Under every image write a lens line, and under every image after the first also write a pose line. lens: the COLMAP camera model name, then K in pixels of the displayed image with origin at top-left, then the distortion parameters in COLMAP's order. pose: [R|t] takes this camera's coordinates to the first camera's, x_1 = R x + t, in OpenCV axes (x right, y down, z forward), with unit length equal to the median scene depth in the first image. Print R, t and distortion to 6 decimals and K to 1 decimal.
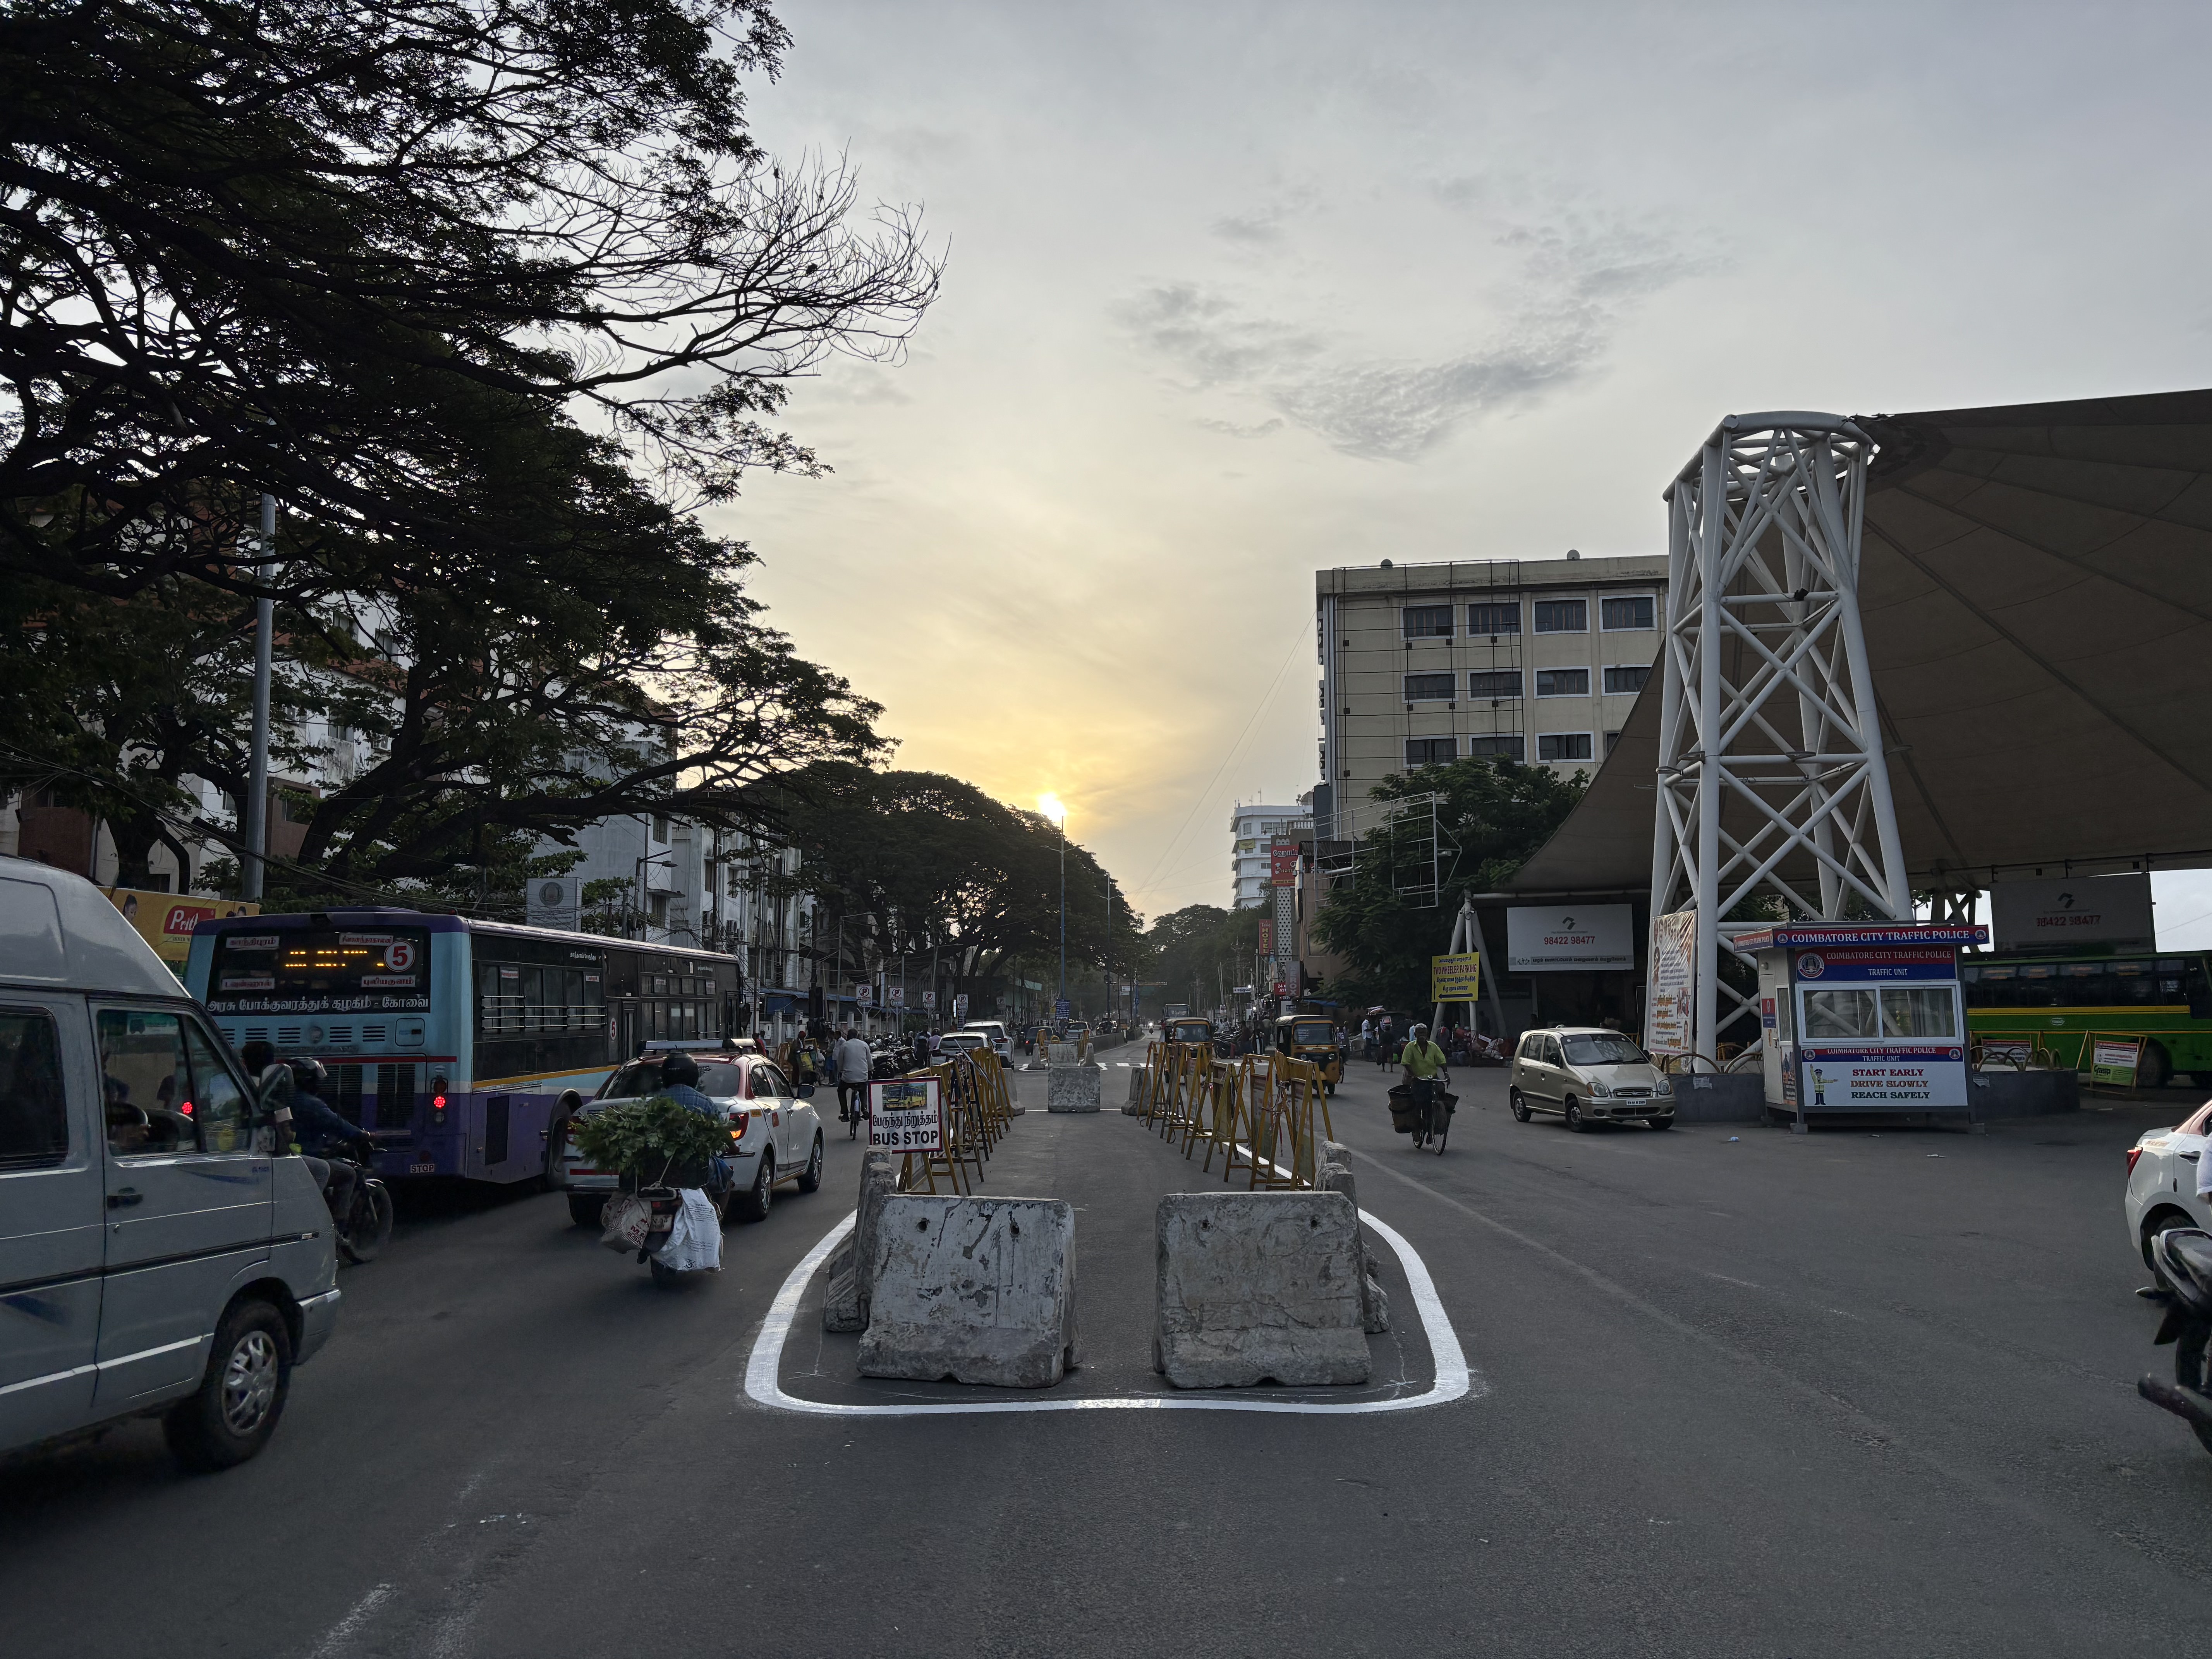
lens RADIAL K [[1837.1, 0, 1106.0], [0, 1837.1, 829.5], [0, 0, 1]] dist [0.004807, -0.000441]
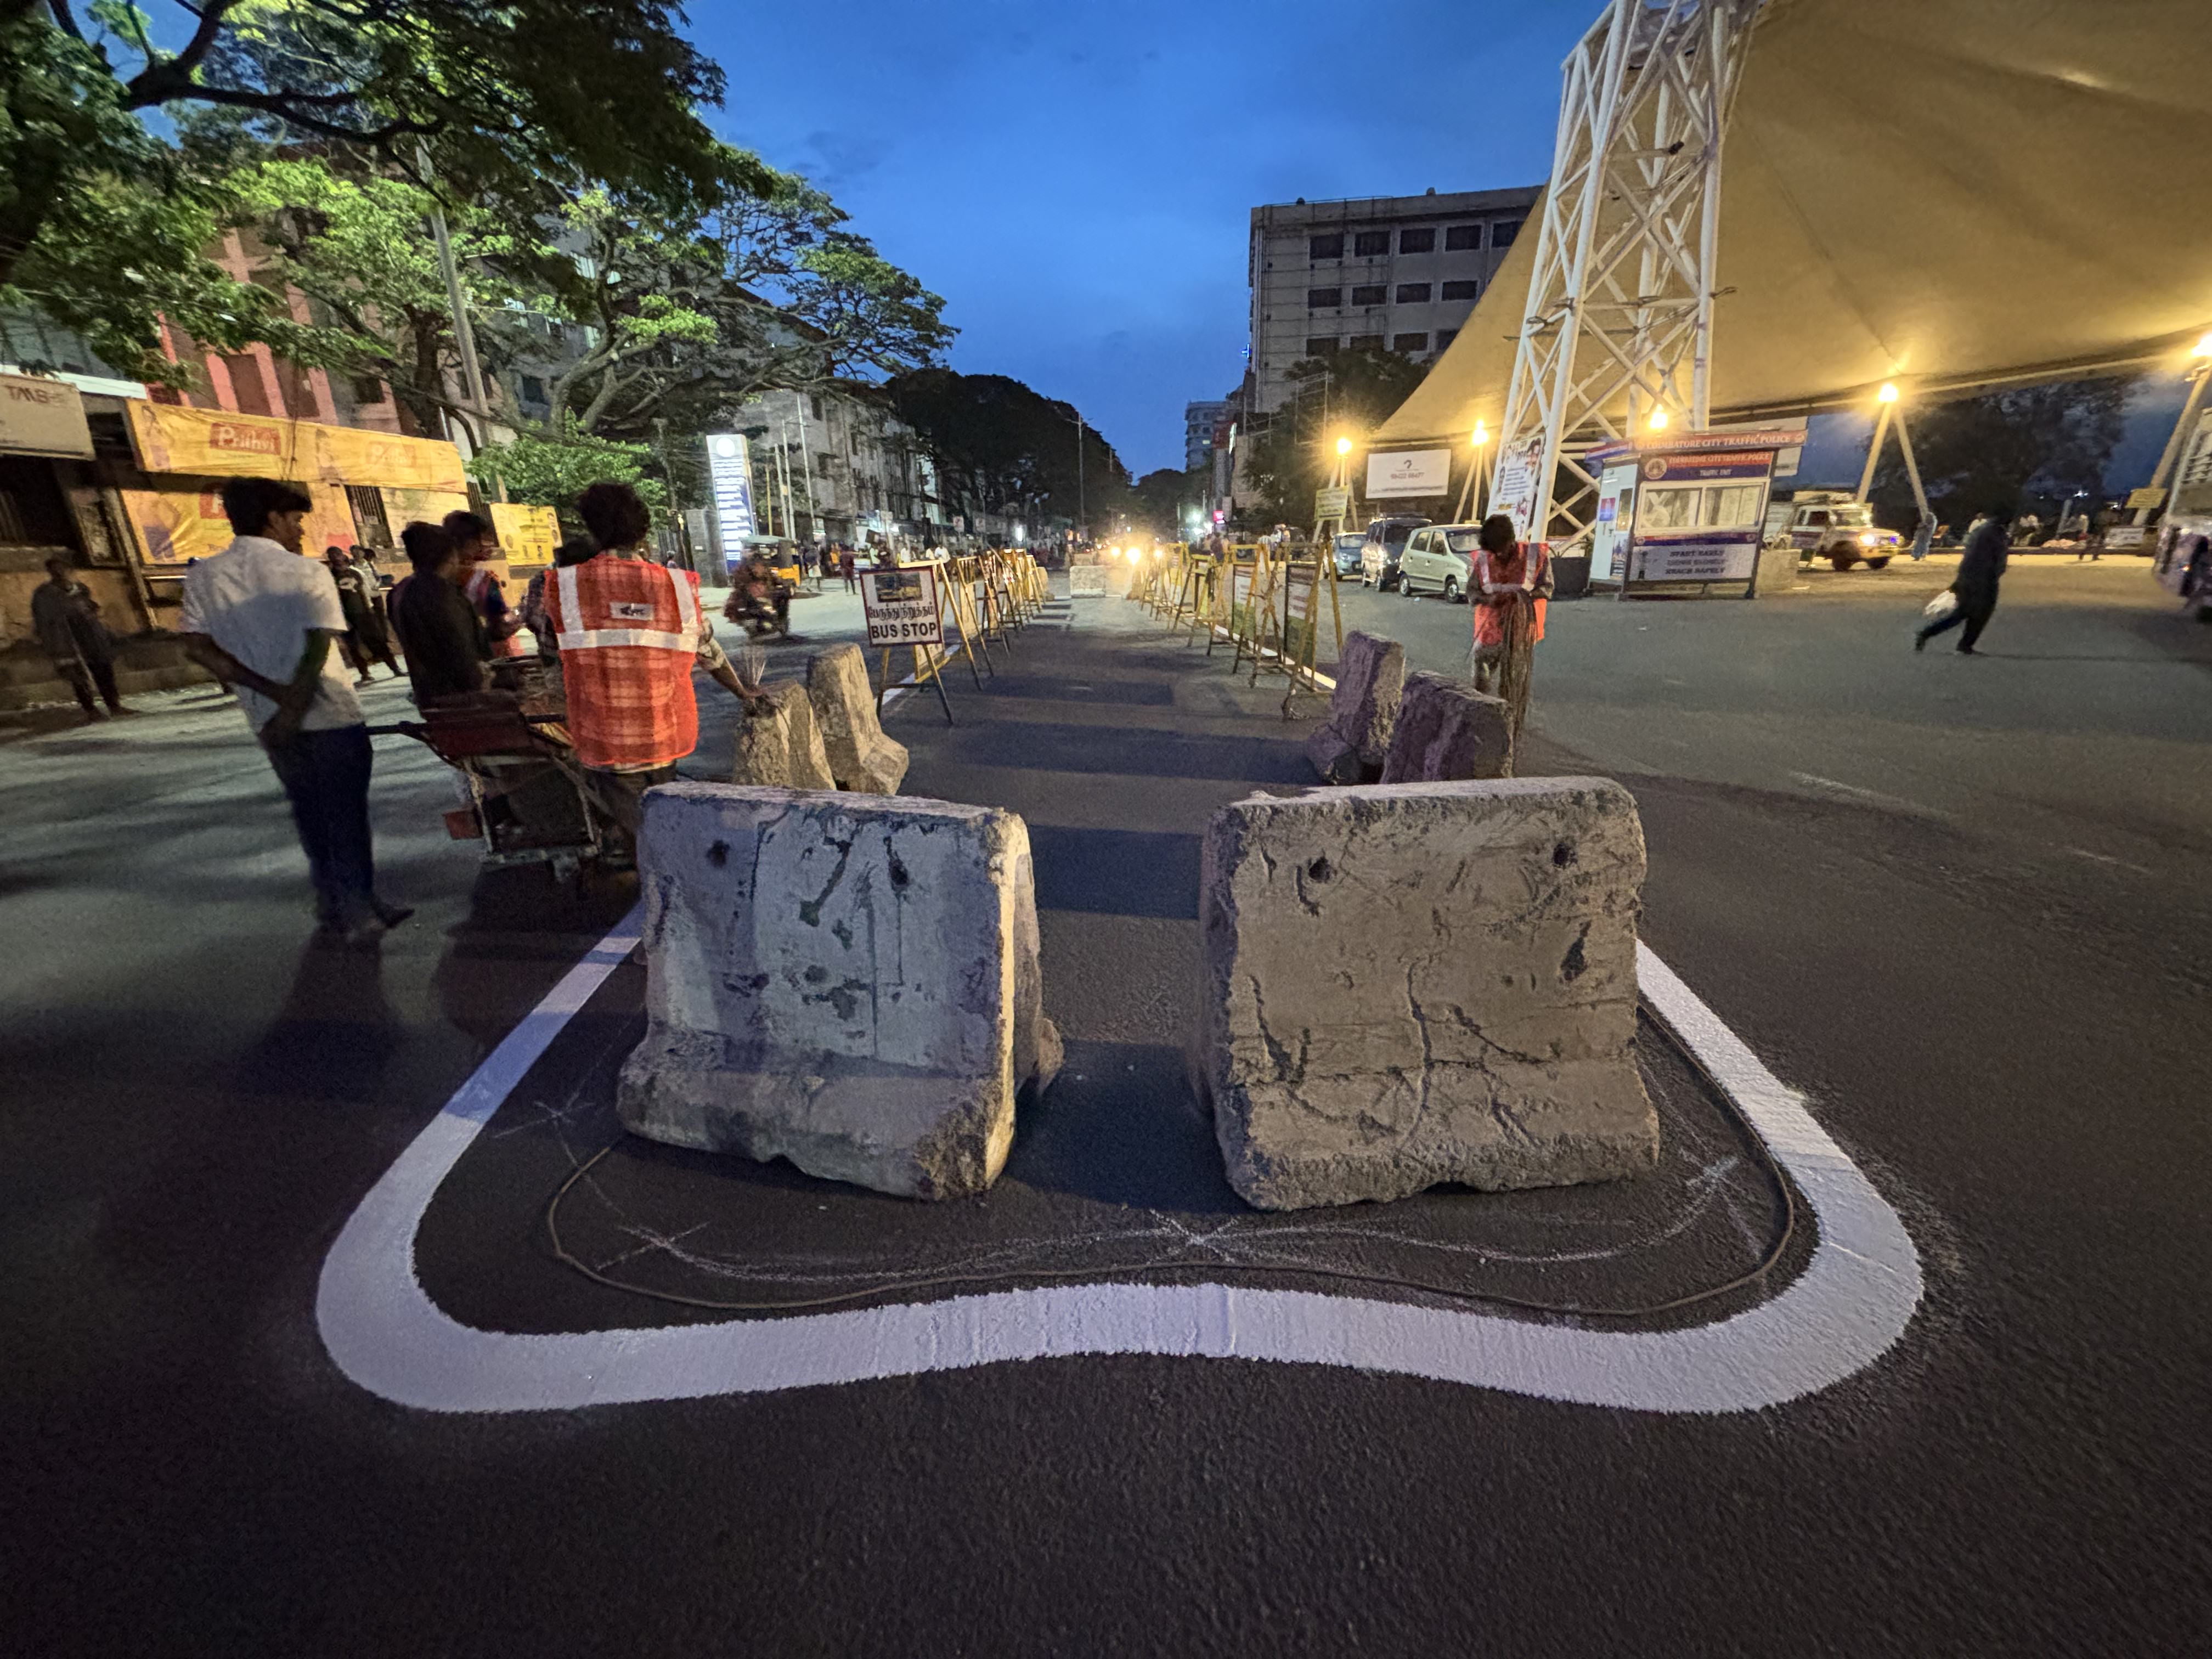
lens RADIAL K [[883.7, 0, 1116.3], [0, 883.7, 789.4], [0, 0, 1]] dist [0.062421, -0.000025]
pose [[0.999865, -0.016440, 0.000627, 0.002091], [0.015110, 0.932734, 0.360248, 0.048888], [-0.006507, -0.360190, 0.932856, 0.330238]]
